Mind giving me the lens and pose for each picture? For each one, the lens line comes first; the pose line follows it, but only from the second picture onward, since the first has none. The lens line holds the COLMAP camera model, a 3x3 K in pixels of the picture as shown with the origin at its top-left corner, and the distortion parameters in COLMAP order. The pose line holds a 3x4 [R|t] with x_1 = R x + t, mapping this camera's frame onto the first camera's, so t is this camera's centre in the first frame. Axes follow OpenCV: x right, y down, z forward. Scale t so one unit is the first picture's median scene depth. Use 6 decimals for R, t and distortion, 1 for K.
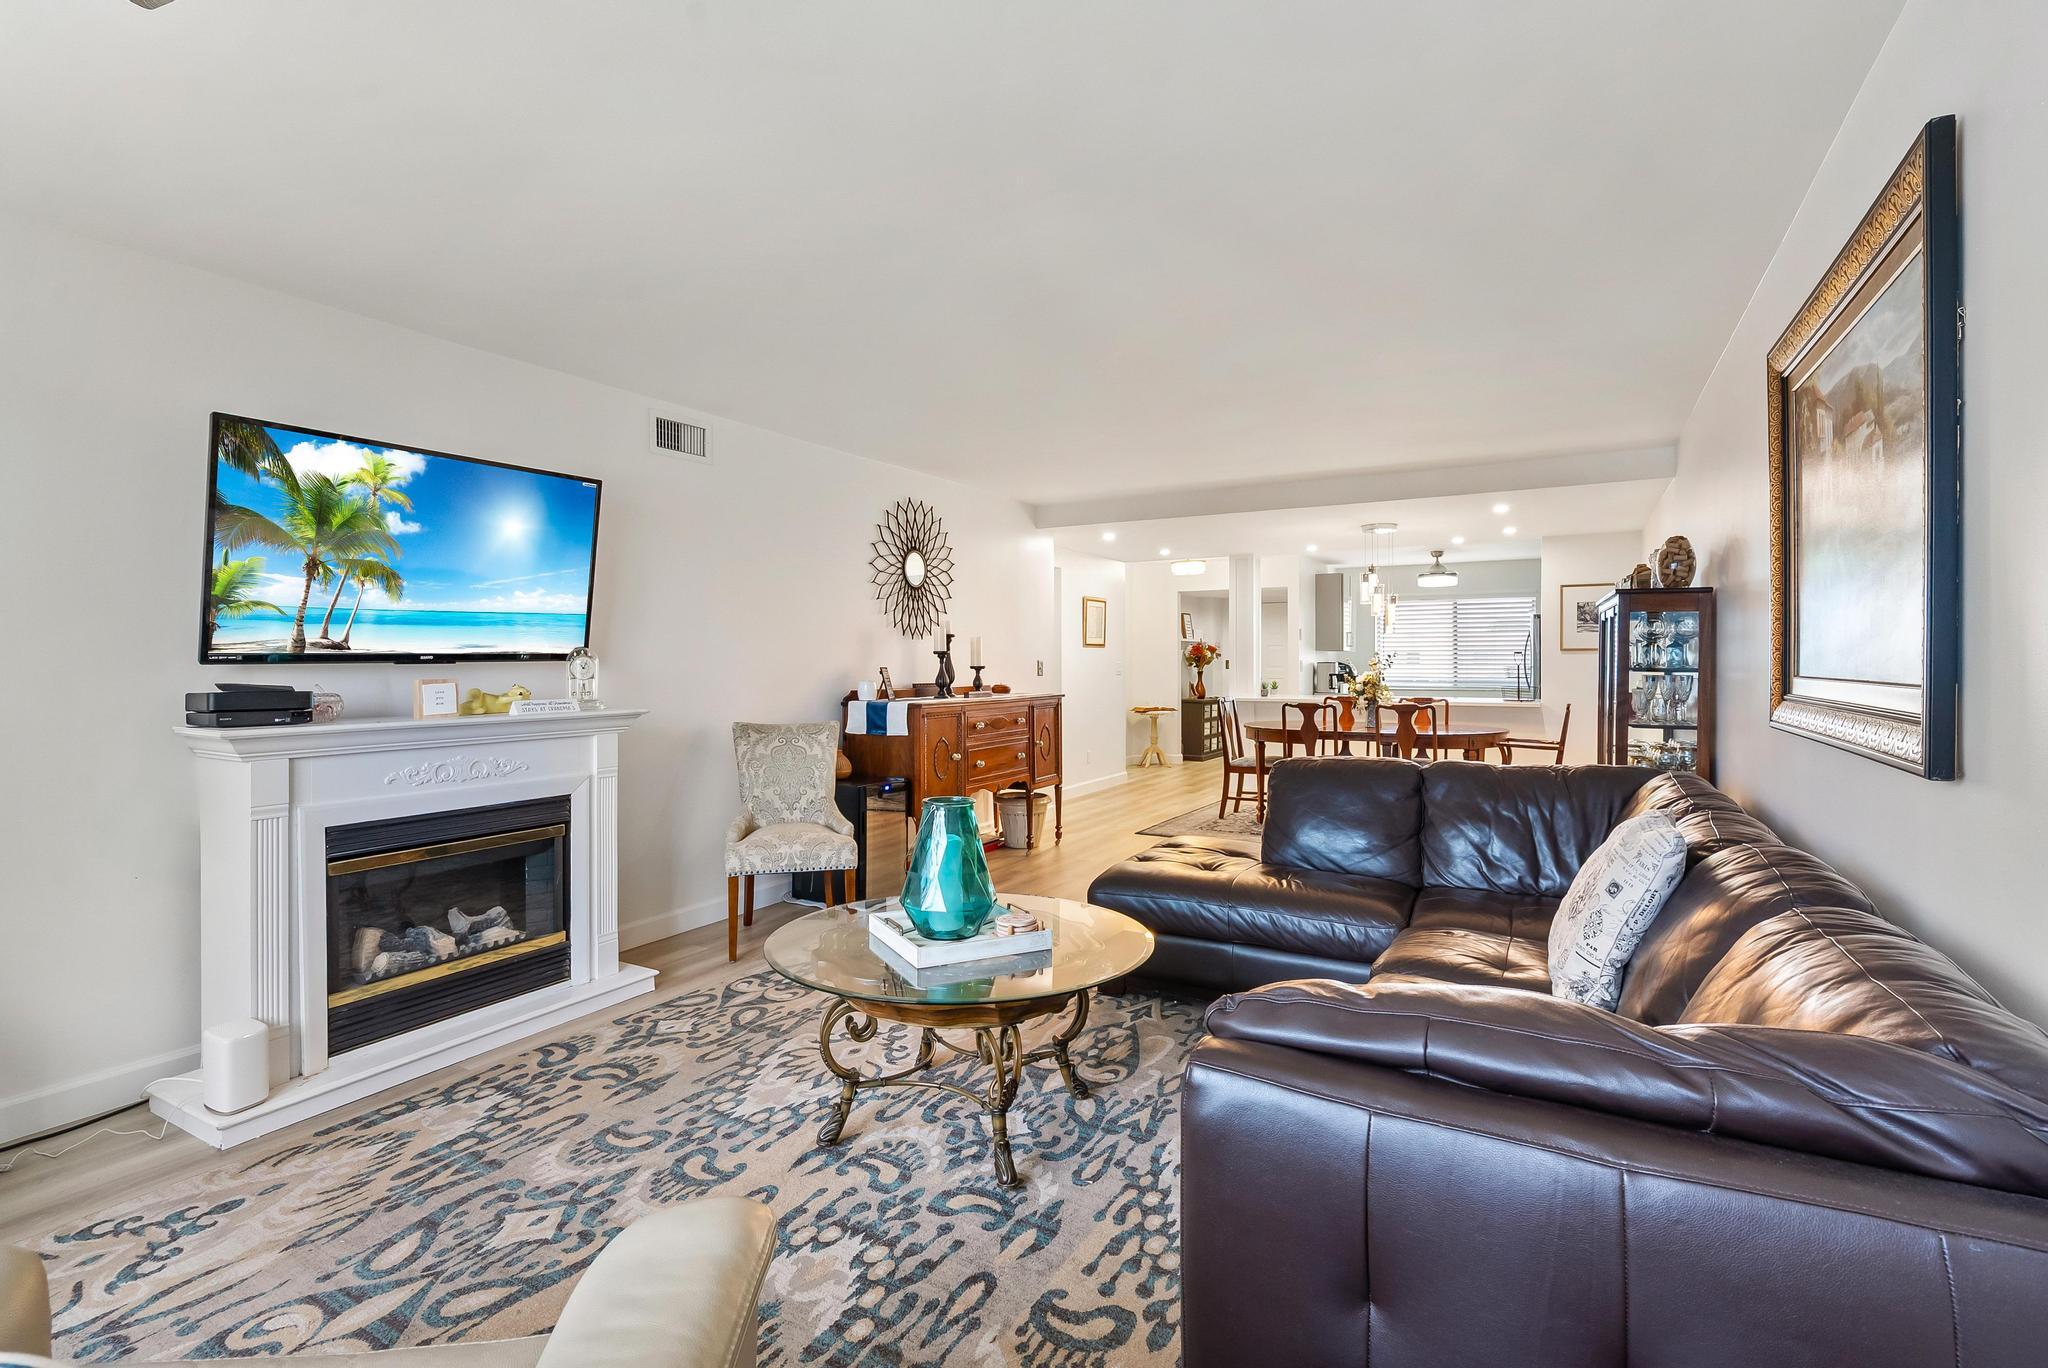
lens RADIAL K [[918.7, 0, 1029.4], [0, 918.7, 670.9], [0, 0, 1]] dist [-0.001946, -0.000037]
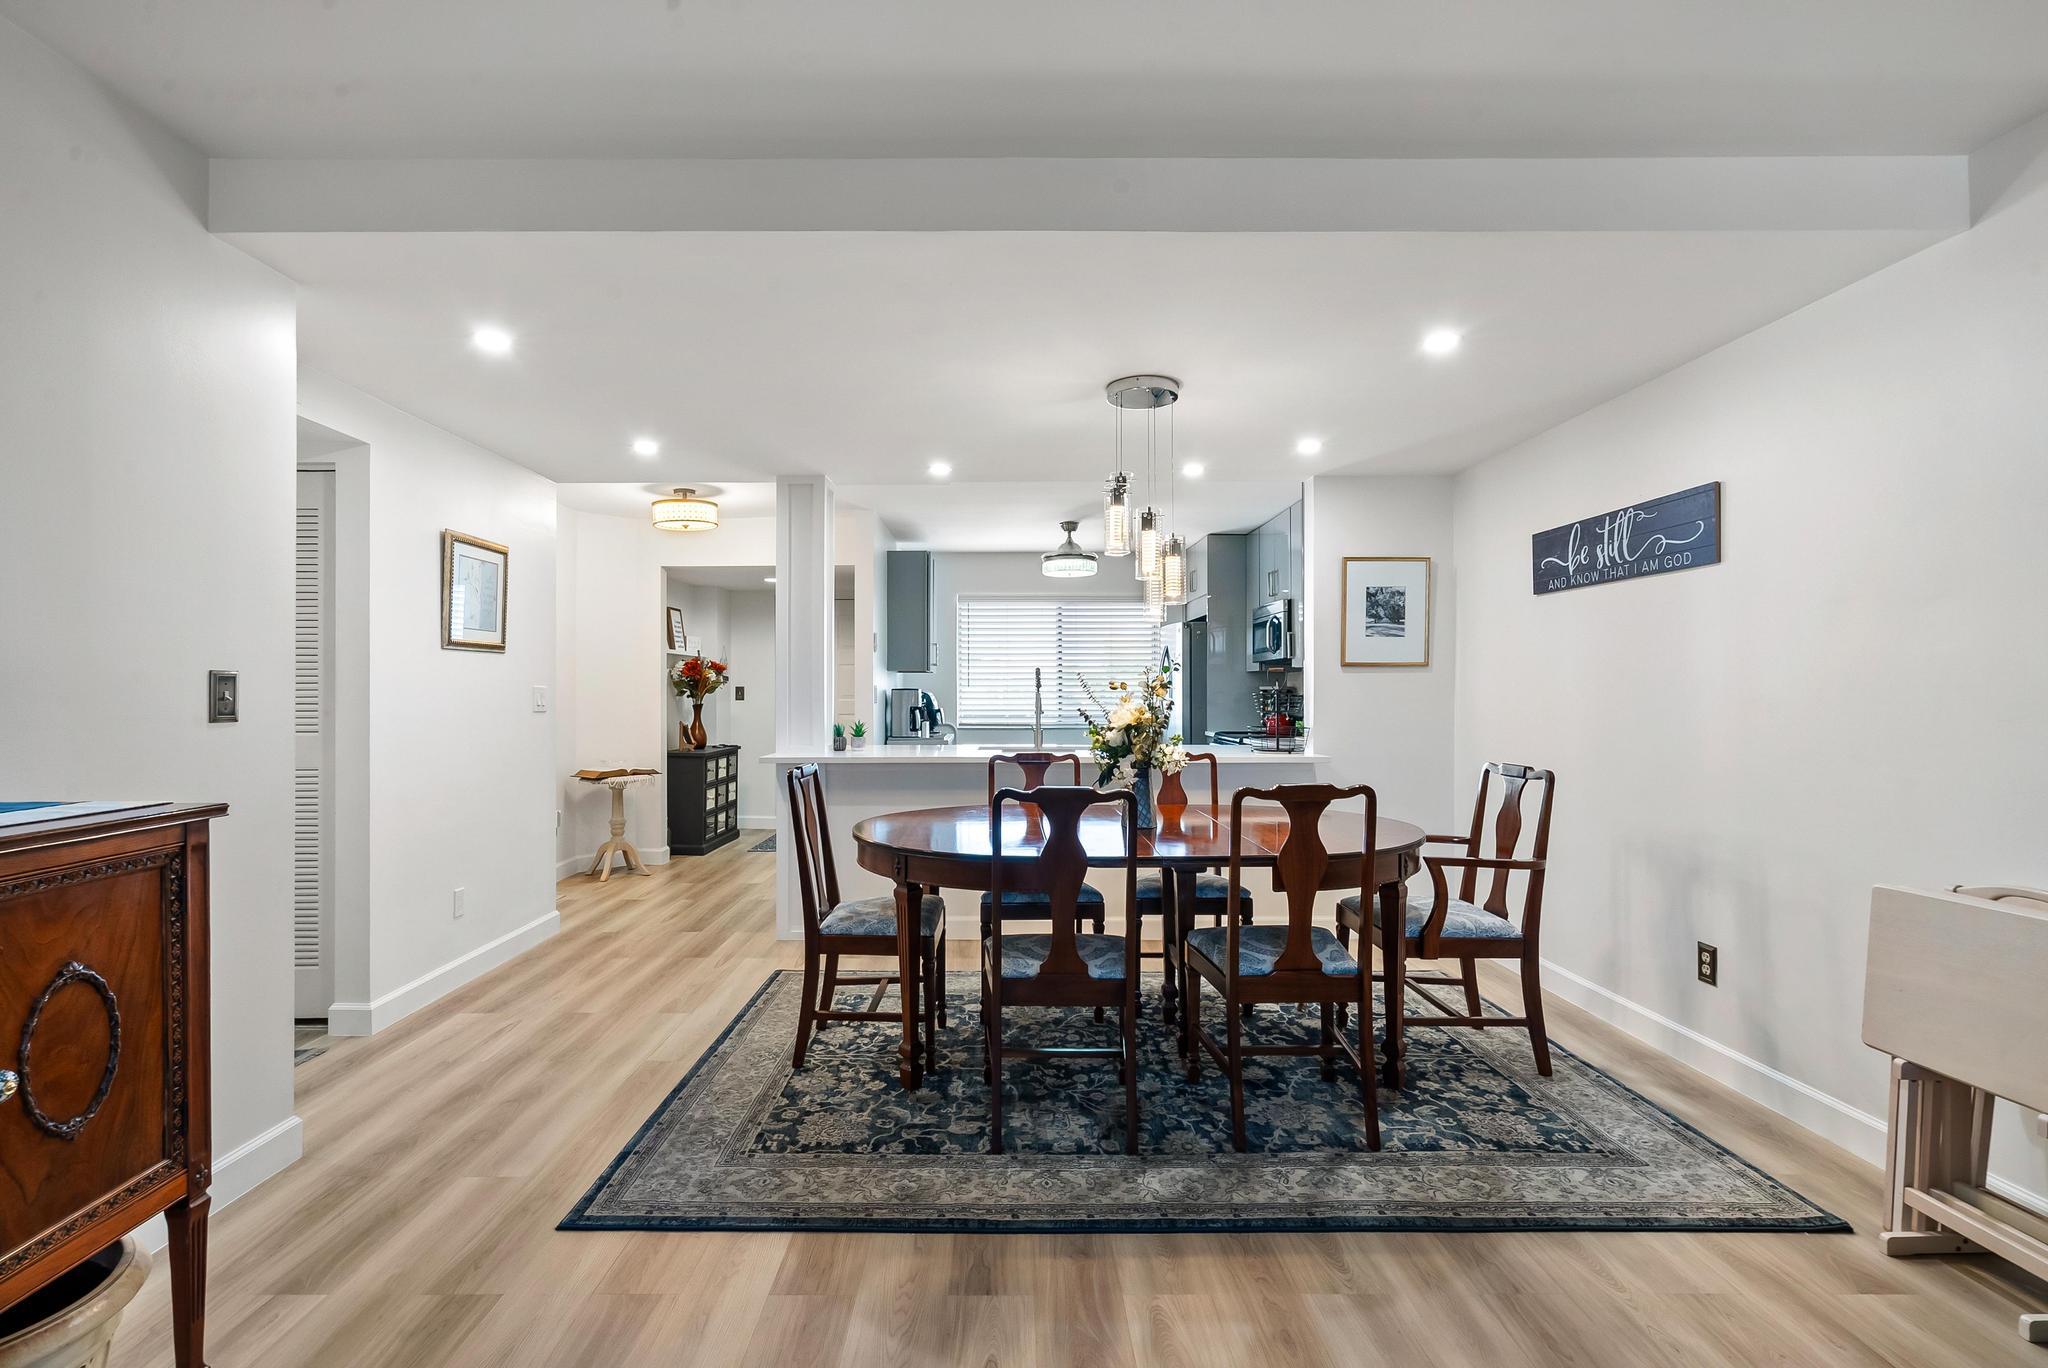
lens RADIAL K [[923.7, 0, 993.7], [0, 923.7, 689.2], [0, 0, 1]] dist [-0.024127, -0.000417]
pose [[0.865435, 0.002492, 0.501015, 0.096947], [0.005140, 0.999891, -0.013853, 0.000061], [-0.500995, 0.014564, 0.865328, 0.728399]]
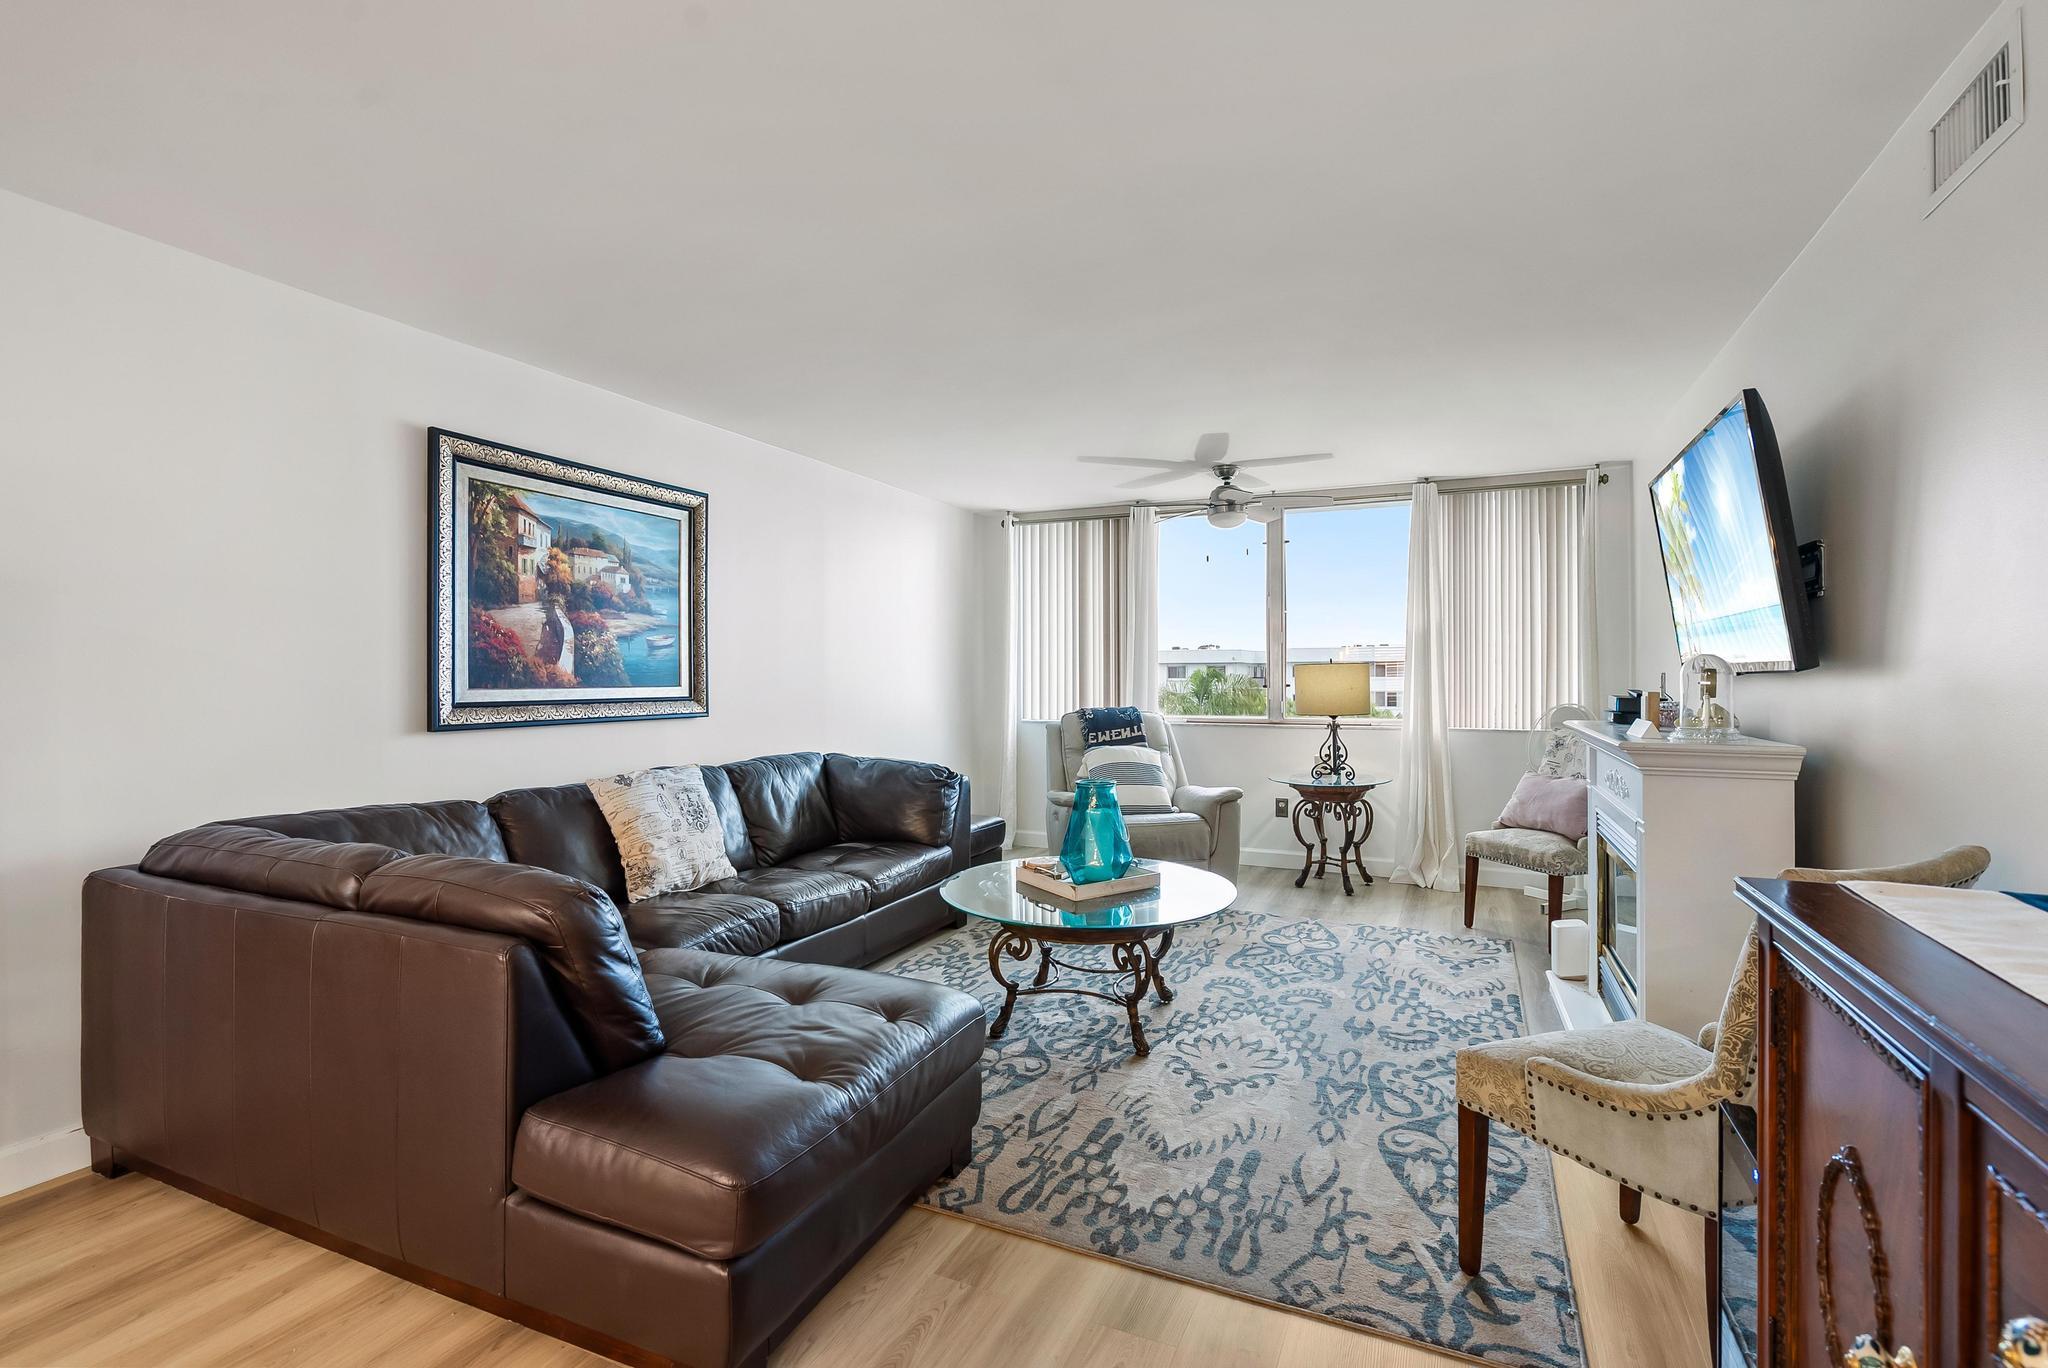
lens RADIAL K [[918.7, 0, 1029.4], [0, 918.7, 670.9], [0, 0, 1]] dist [-0.001946, -0.000037]
pose [[-0.995820, 0.004067, -0.091245, 0.051791], [0.003483, 0.999972, 0.006559, -0.010819], [0.091269, 0.006214, -0.995807, 0.951002]]
